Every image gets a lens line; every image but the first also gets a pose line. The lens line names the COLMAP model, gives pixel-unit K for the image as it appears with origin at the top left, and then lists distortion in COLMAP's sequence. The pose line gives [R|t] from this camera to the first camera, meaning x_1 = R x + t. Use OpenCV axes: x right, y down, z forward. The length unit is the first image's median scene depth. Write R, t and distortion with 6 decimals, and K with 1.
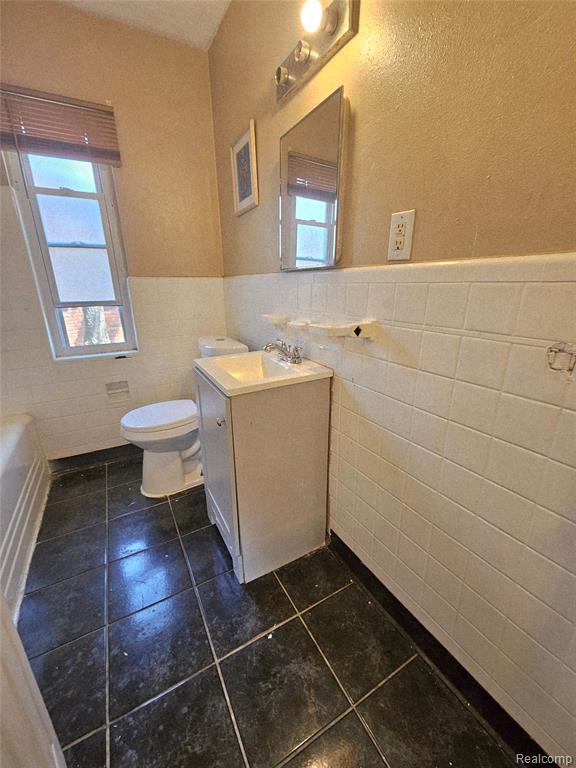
lens RADIAL K [[317.0, 0, 294.5], [0, 317.0, 383.0], [0, 0, 1]] dist [0.001943, 0.000955]
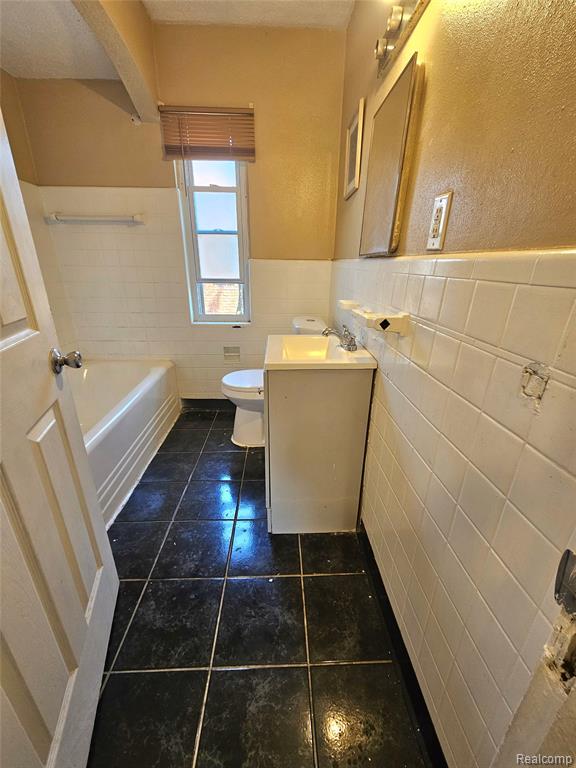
lens RADIAL K [[317.0, 0, 296.1], [0, 317.0, 386.2], [0, 0, 1]] dist [0.001943, 0.000955]
pose [[0.889212, 0.186253, -0.417865, 0.225775], [-0.158783, 0.982244, 0.099923, -0.018322], [0.429057, -0.022503, 0.902997, 0.004863]]
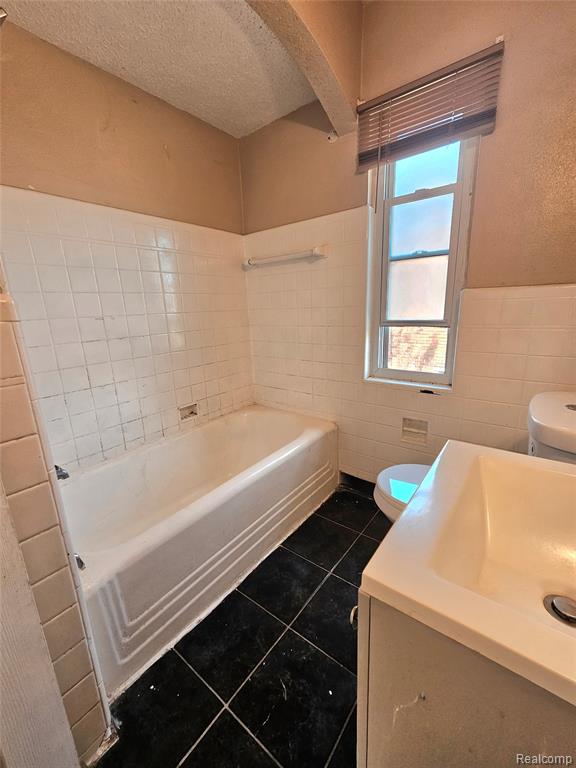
lens RADIAL K [[317.0, 0, 291.7], [0, 317.0, 384.1], [0, 0, 1]] dist [0.001943, 0.000955]
pose [[0.373873, 0.220328, -0.900930, 0.033375], [-0.248228, 0.959708, 0.131691, -0.136937], [0.893645, 0.174400, 0.413501, 0.426909]]
